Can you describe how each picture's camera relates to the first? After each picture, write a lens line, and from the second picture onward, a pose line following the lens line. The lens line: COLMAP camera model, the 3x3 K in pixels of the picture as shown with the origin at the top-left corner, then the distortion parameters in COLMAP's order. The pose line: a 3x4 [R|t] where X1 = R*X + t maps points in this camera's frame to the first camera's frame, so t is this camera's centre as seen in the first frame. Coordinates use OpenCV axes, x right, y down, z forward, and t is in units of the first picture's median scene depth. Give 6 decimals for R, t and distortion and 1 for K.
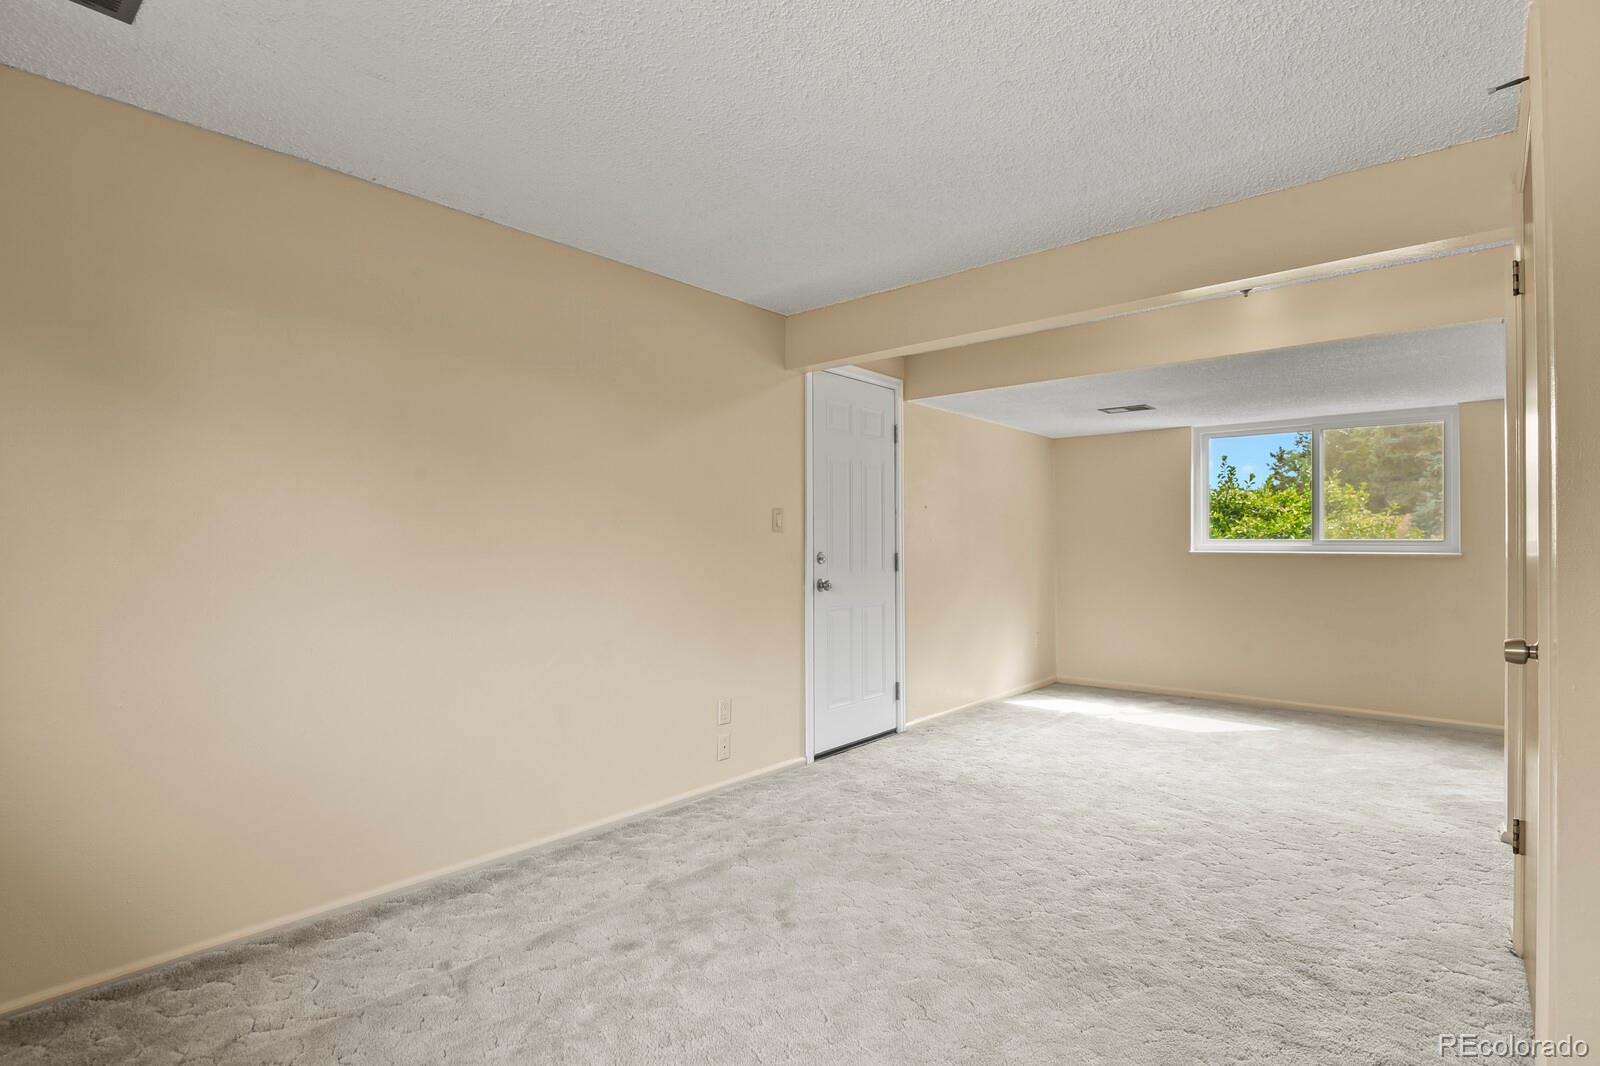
lens RADIAL K [[776.0, 0, 803.7], [0, 776.0, 538.4], [0, 0, 1]] dist [-0.003506, -0.012608]
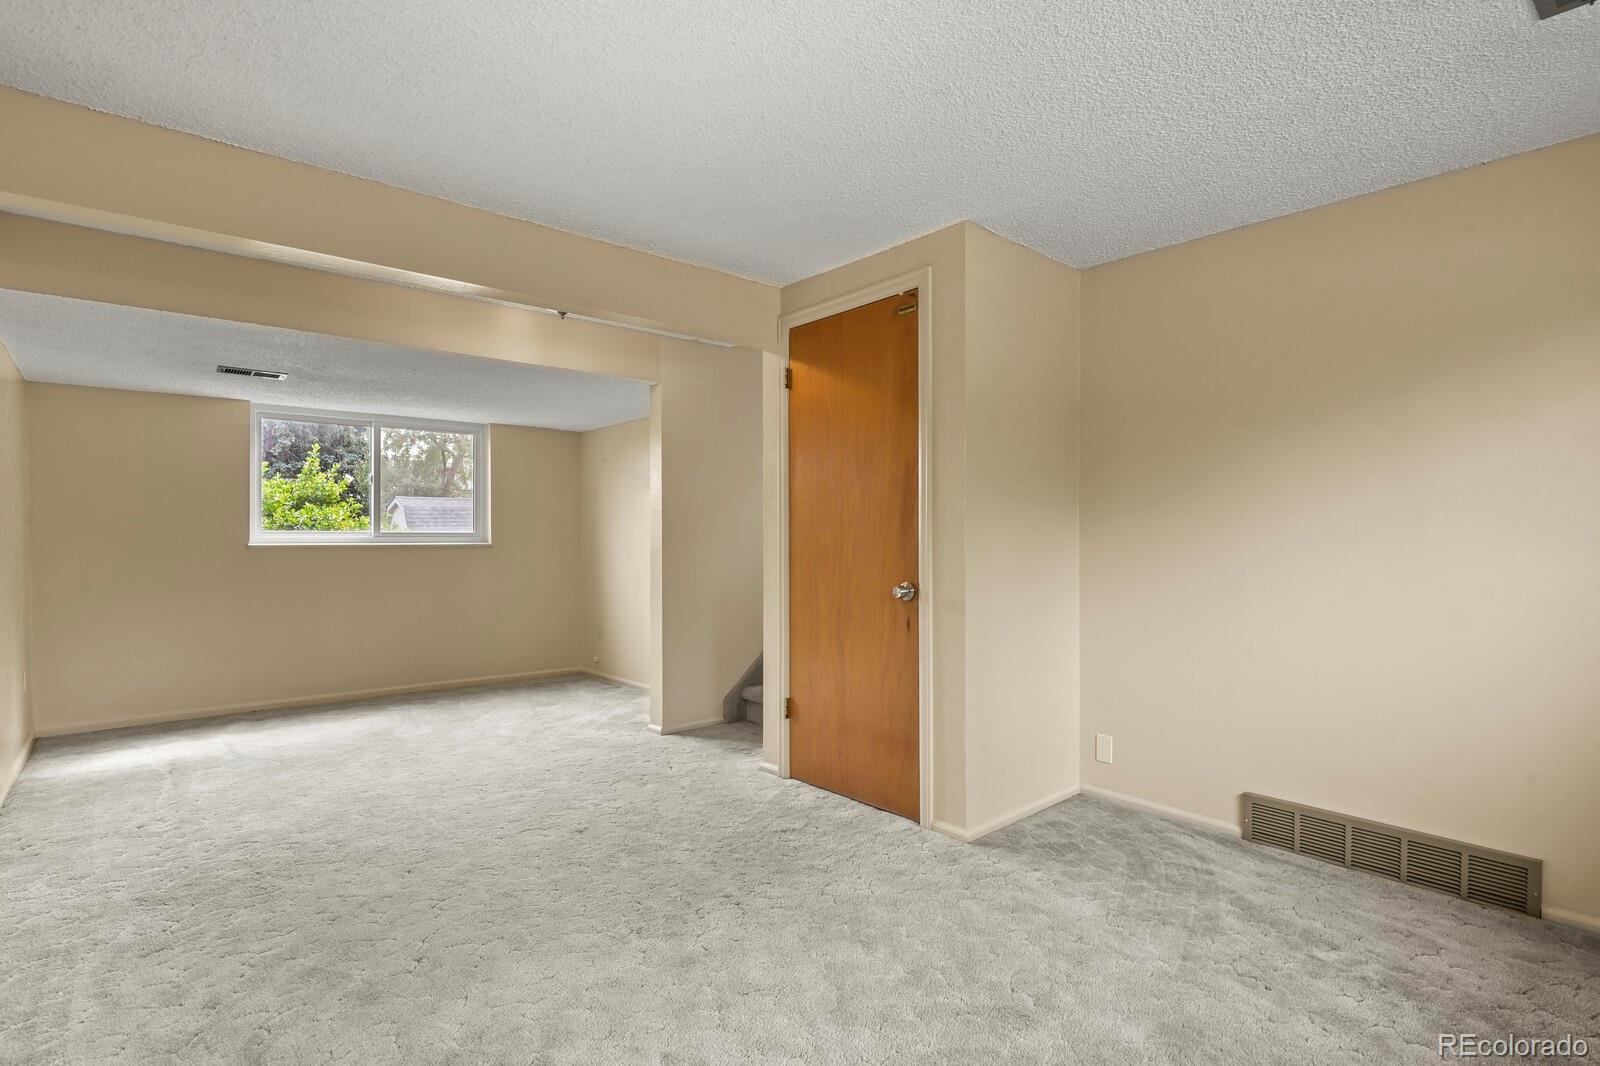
lens RADIAL K [[776.0, 0, 803.7], [0, 776.0, 538.4], [0, 0, 1]] dist [-0.003506, -0.012608]
pose [[0.129721, -0.000535, 0.991550, -0.393611], [-0.006503, 0.999978, 0.001390, 0.005974], [-0.991529, -0.006629, 0.129714, 0.381067]]
